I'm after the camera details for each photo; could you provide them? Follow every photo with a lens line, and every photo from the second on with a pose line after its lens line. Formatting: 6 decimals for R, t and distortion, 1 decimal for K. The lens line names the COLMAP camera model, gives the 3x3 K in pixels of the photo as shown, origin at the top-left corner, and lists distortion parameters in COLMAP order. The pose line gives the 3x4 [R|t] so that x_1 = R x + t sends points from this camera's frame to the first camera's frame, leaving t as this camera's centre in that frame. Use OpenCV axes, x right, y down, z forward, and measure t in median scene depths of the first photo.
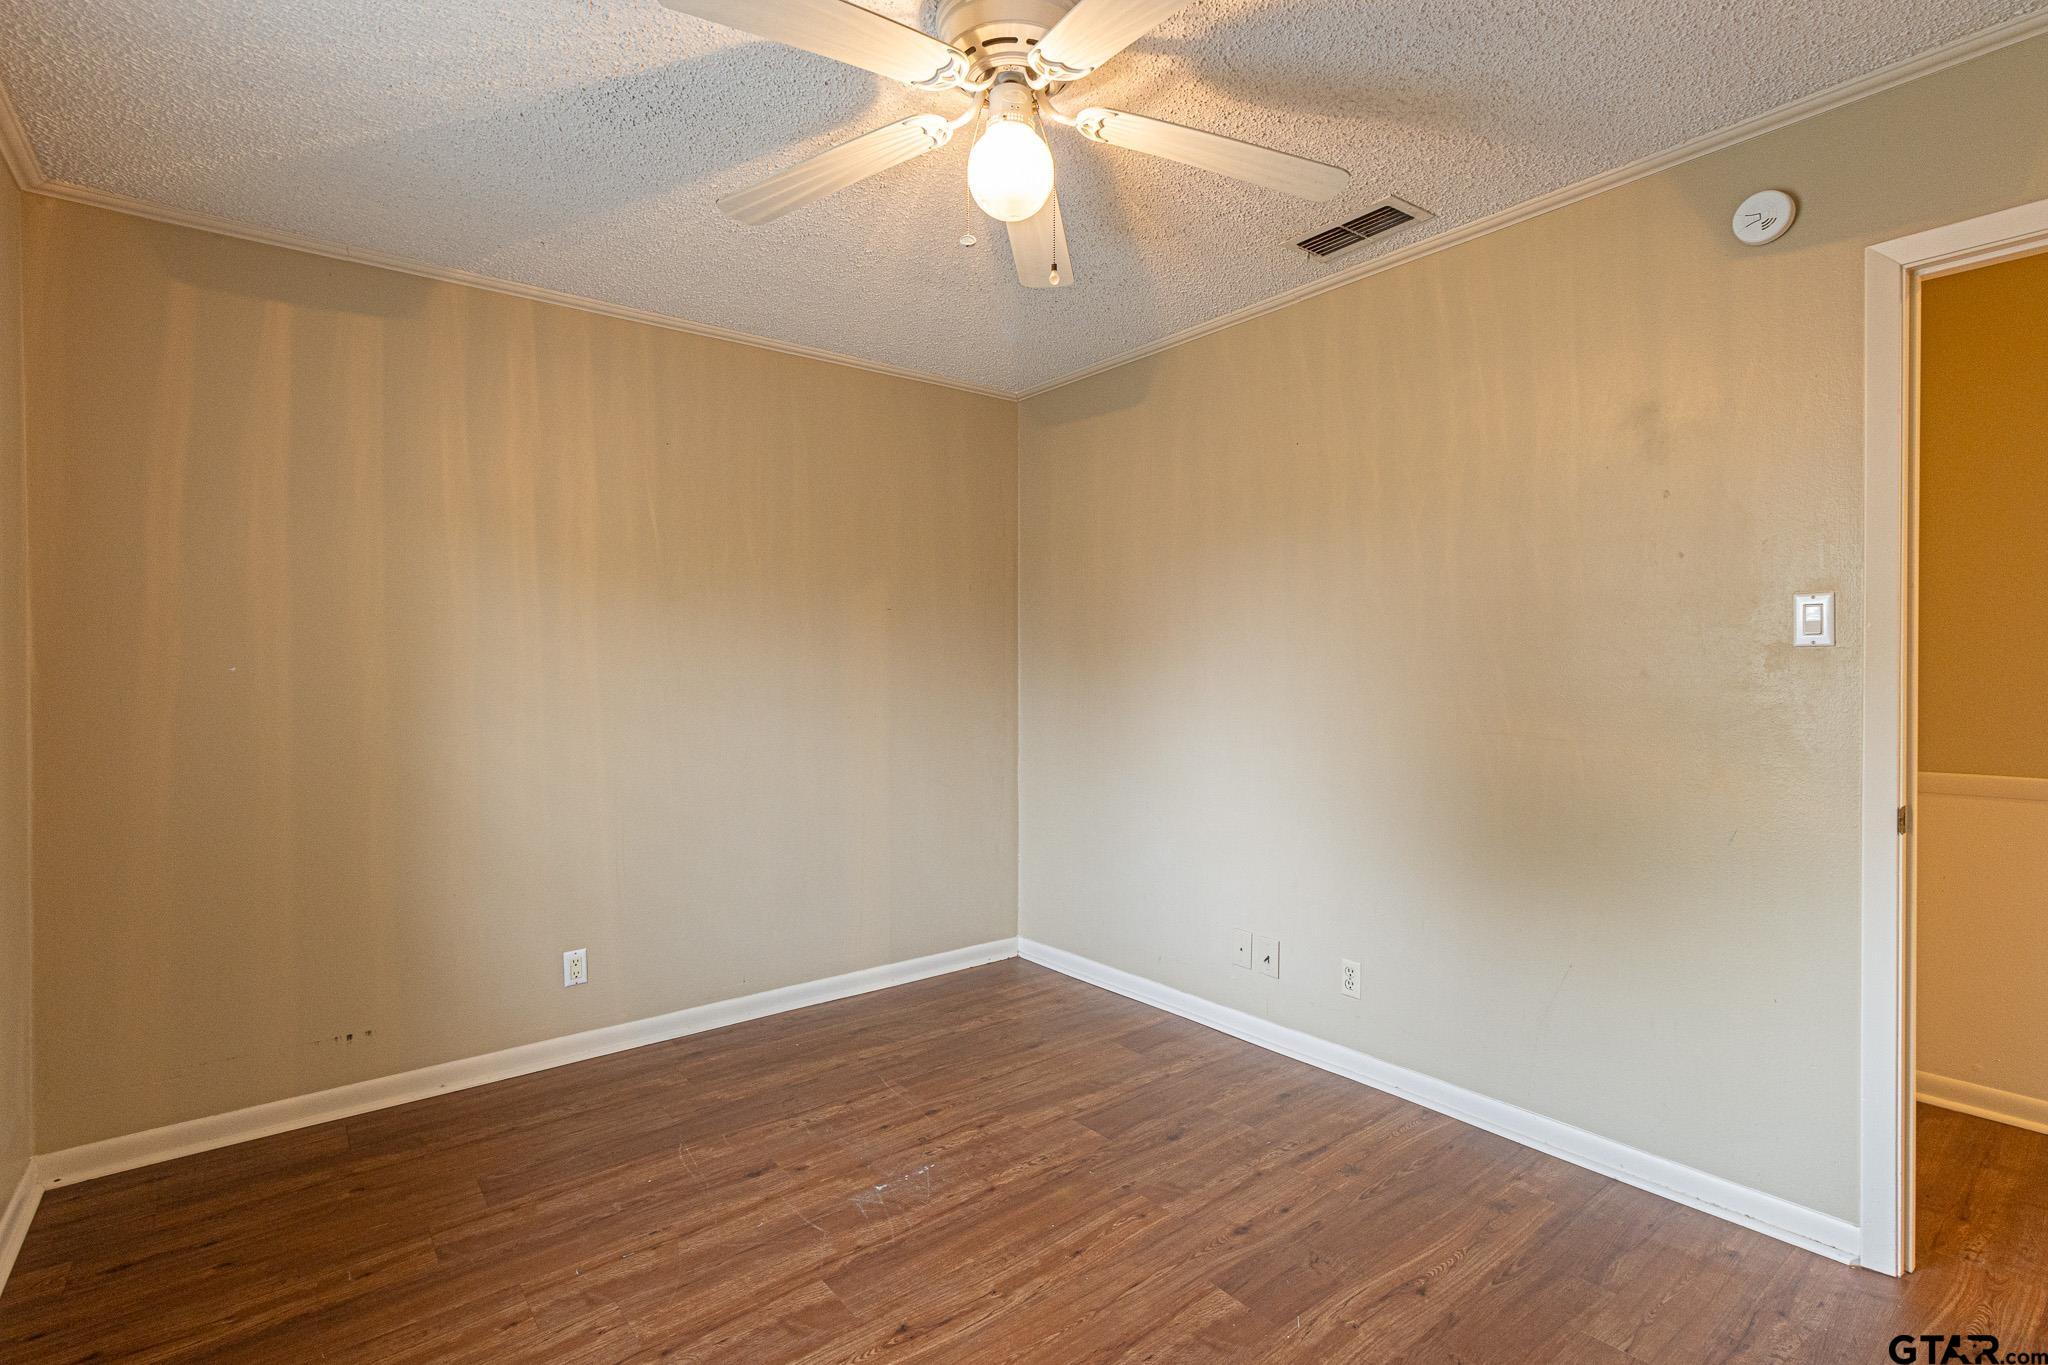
lens RADIAL K [[953.3, 0, 1023.9], [0, 953.3, 680.5], [0, 0, 1]] dist [0.000065, -0.000172]
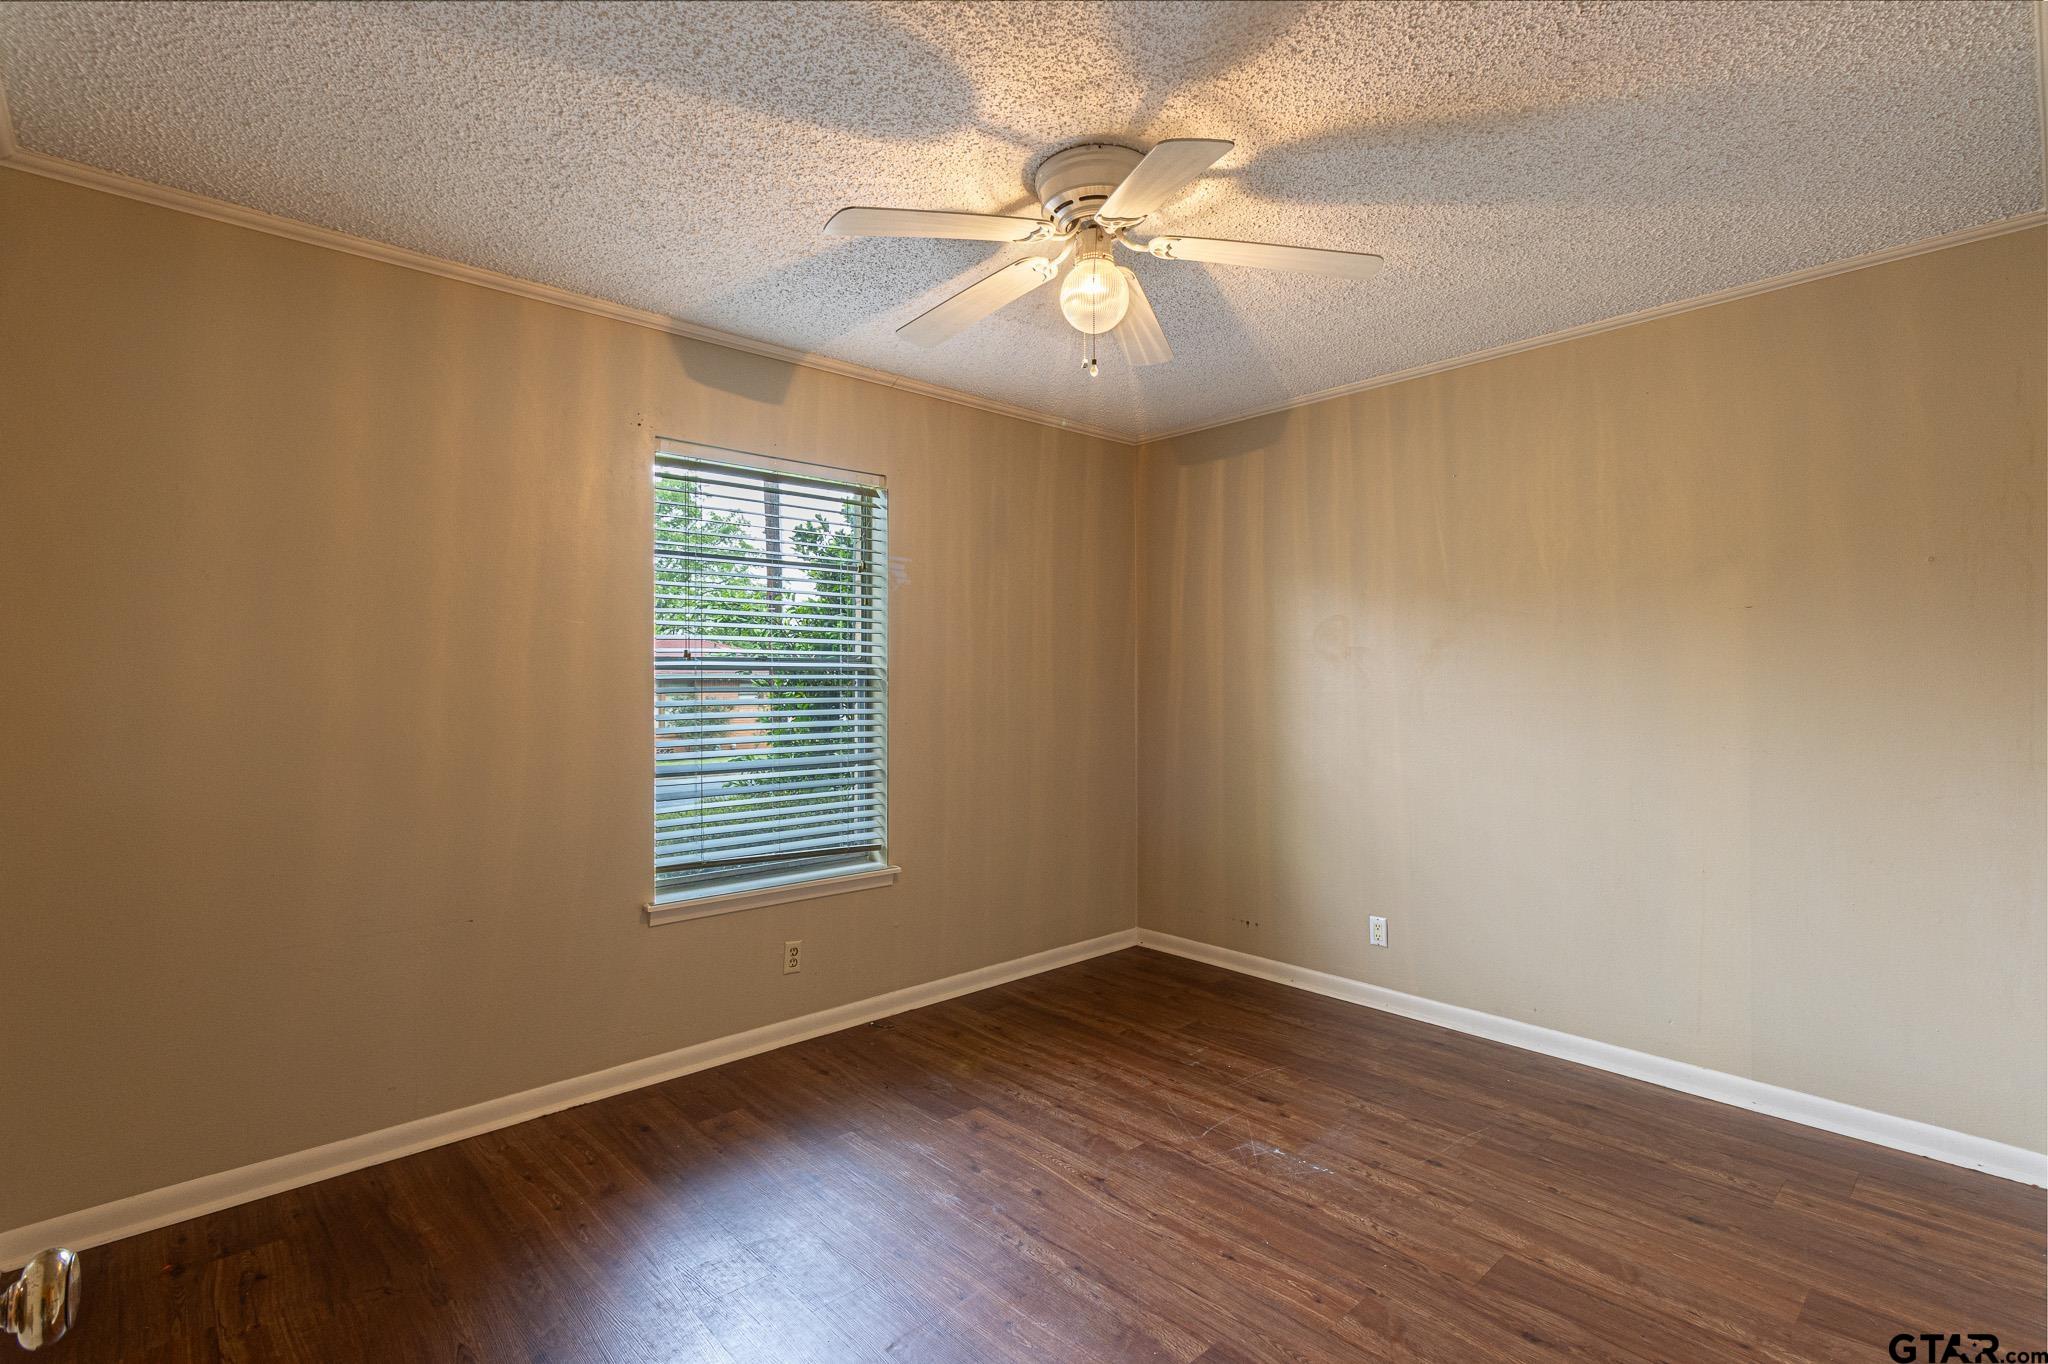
lens RADIAL K [[953.3, 0, 1023.2], [0, 953.3, 677.1], [0, 0, 1]] dist [0.000065, -0.000172]
pose [[0.075734, -0.000232, -0.997128, 0.899350], [-0.016063, 0.999870, -0.001452, -0.014345], [0.996999, 0.016127, 0.075720, 0.587336]]
